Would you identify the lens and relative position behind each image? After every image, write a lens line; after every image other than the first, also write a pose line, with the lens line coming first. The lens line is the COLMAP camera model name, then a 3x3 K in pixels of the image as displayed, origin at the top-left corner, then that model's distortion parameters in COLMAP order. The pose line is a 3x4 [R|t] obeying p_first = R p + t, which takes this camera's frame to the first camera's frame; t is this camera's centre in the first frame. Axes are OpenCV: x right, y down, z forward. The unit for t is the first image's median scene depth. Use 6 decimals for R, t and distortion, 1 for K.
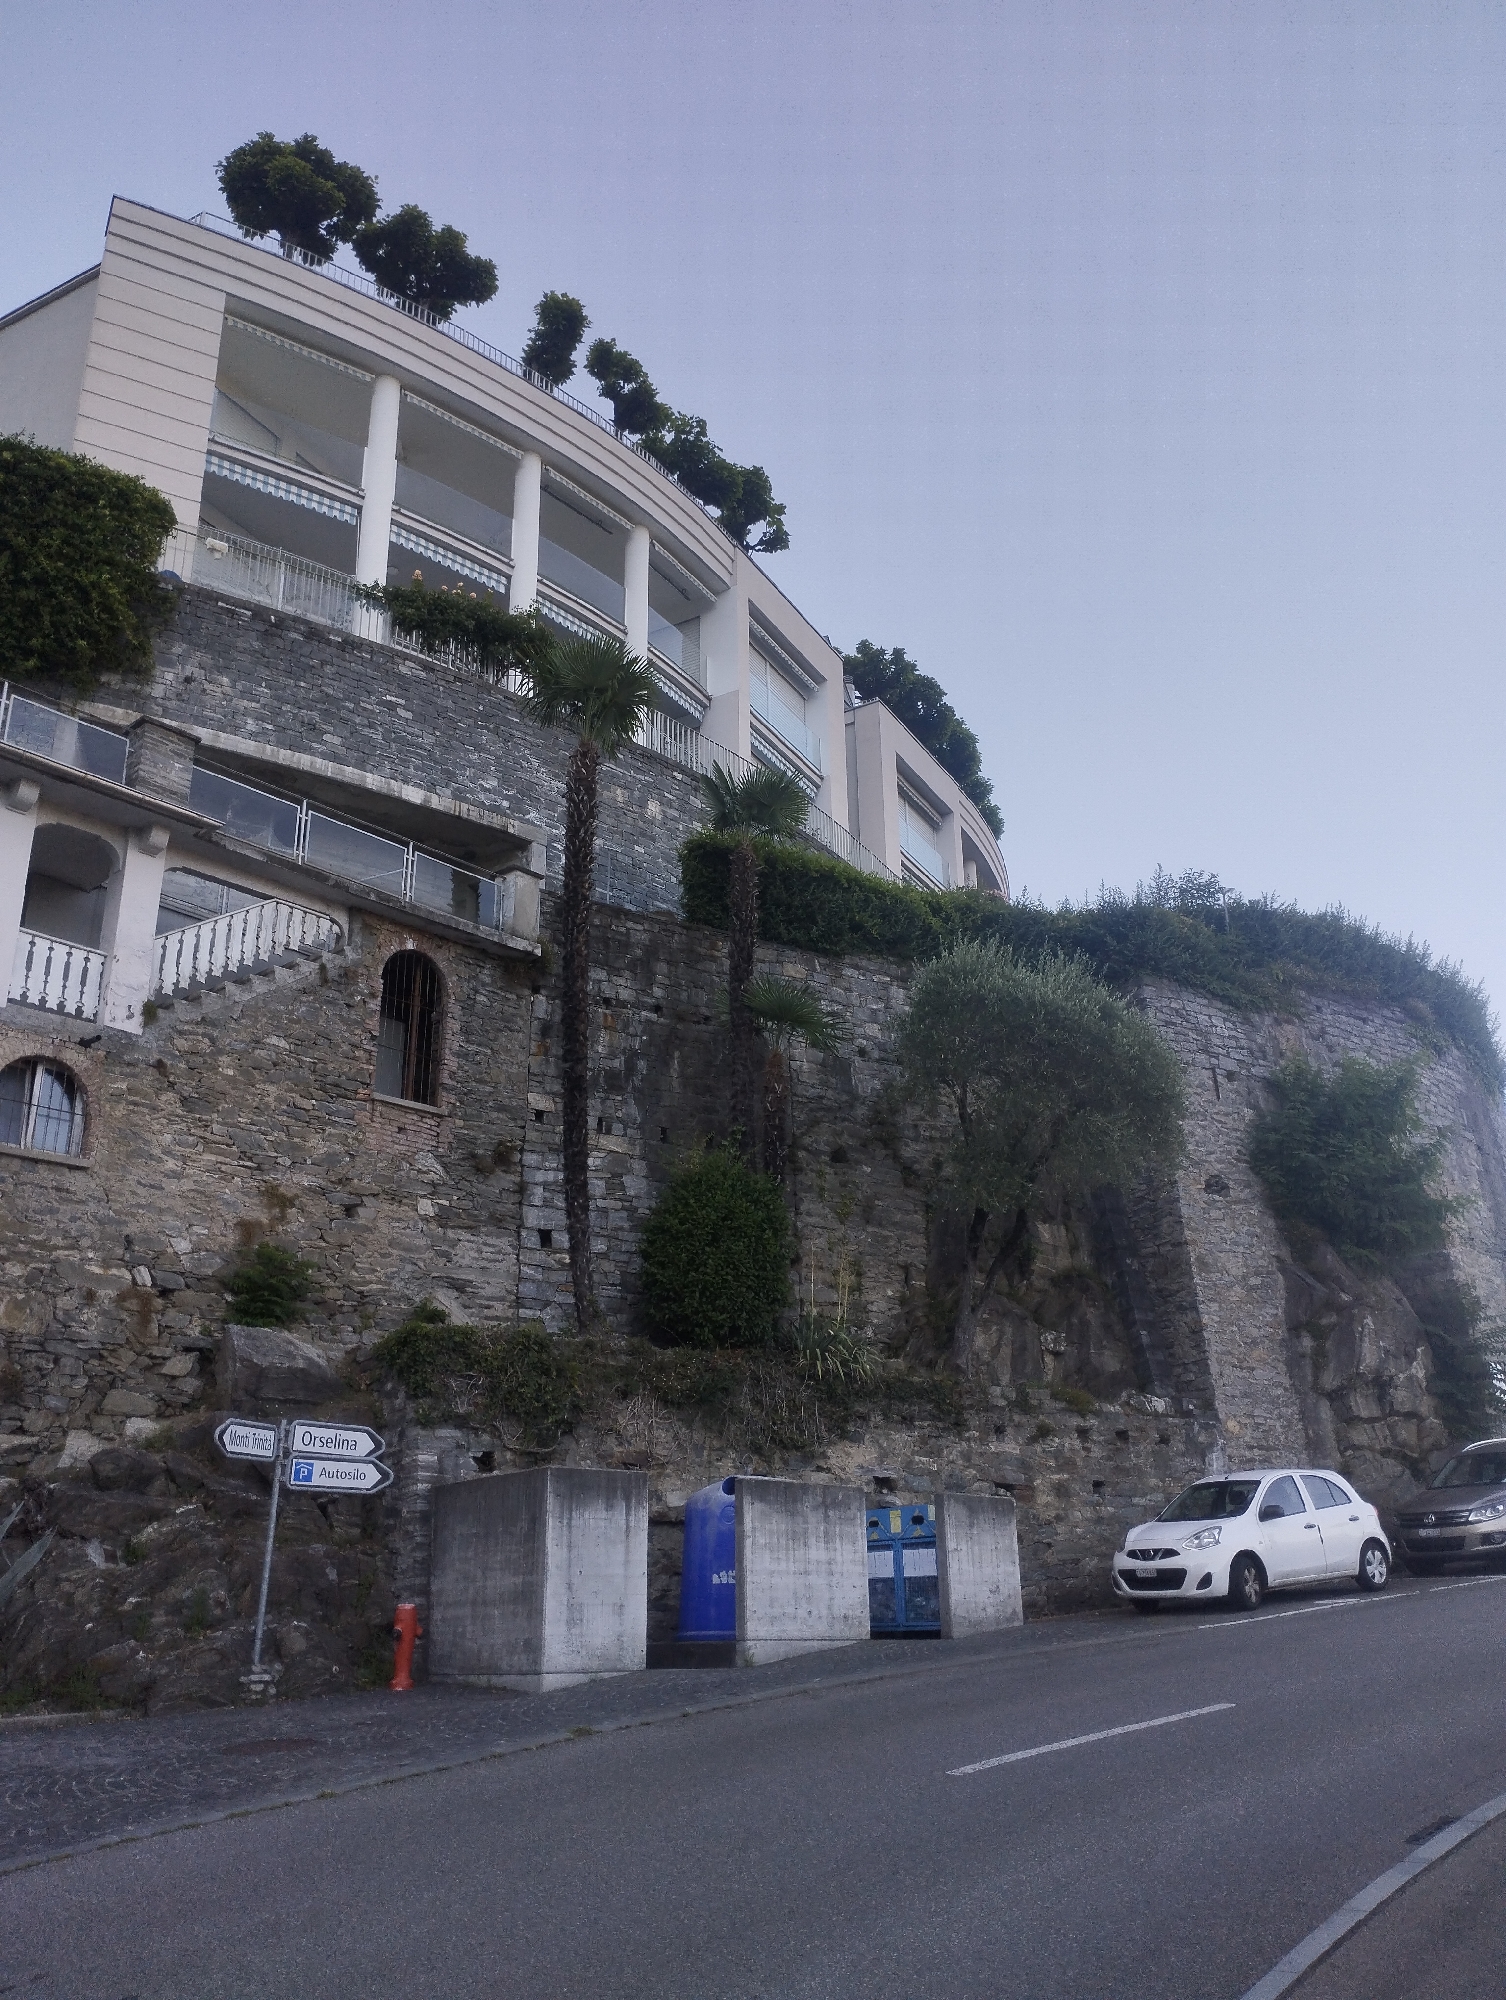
lens RADIAL K [[1659.9, 0, 751.8], [0, 1659.9, 999.2], [0, 0, 1]] dist [0.043982, -0.027815]
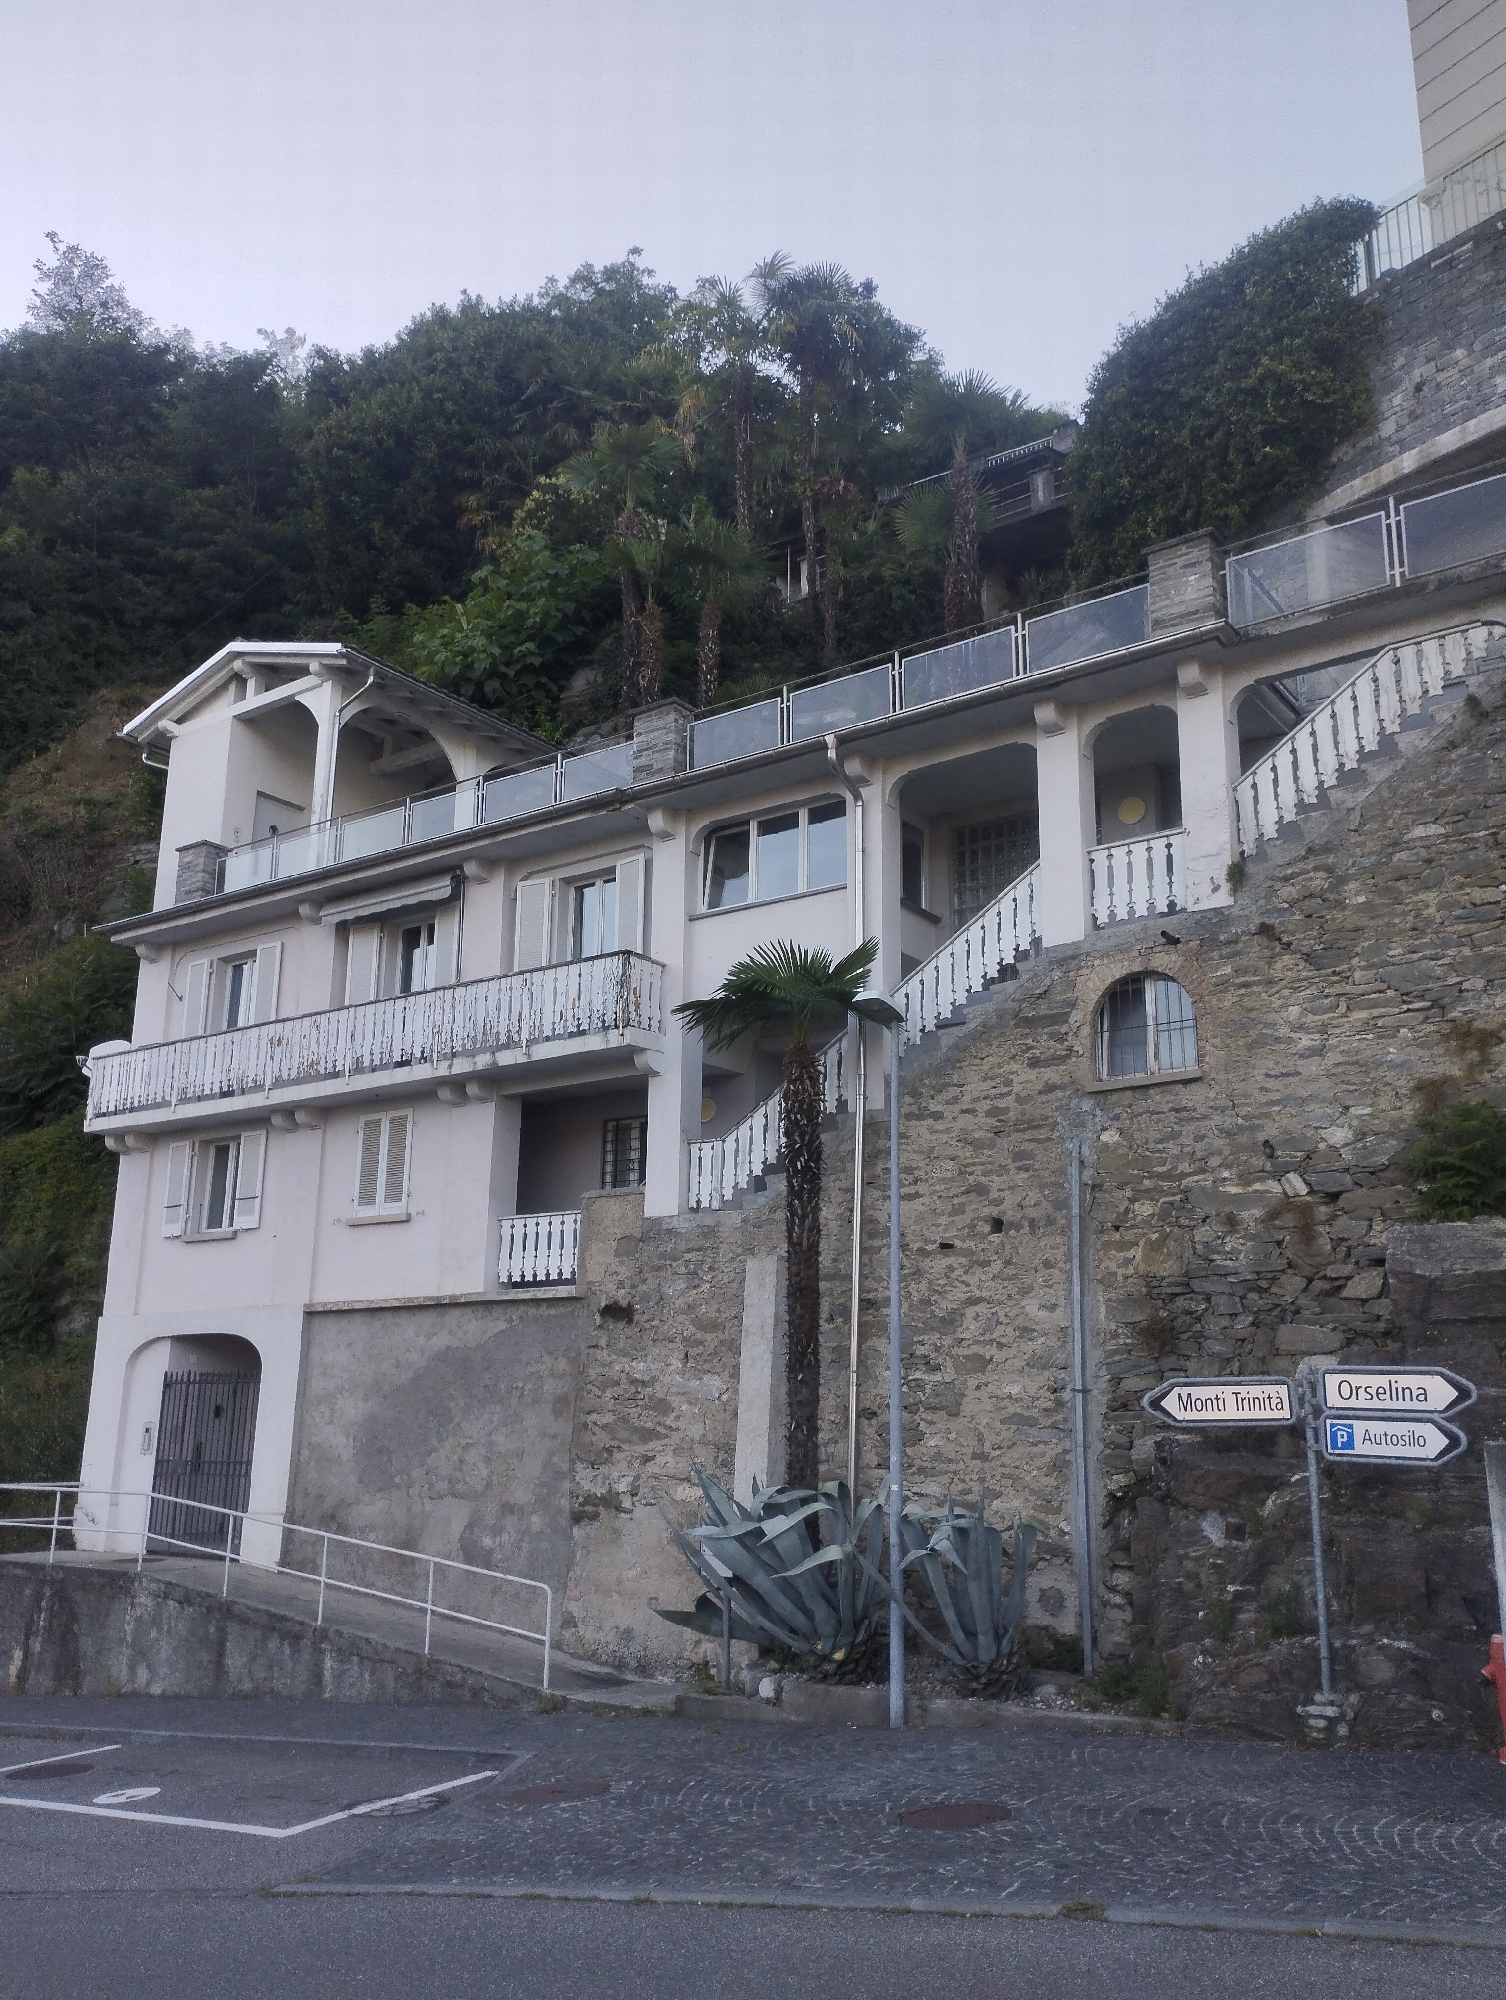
lens RADIAL K [[1659.9, 0, 753.2], [0, 1659.9, 998.6], [0, 0, 1]] dist [0.043982, -0.027815]
pose [[0.111833, -0.230931, -0.966522, 0.421318], [0.348541, 0.919950, -0.179475, 0.136916], [0.930598, -0.316801, 0.183369, 0.634484]]
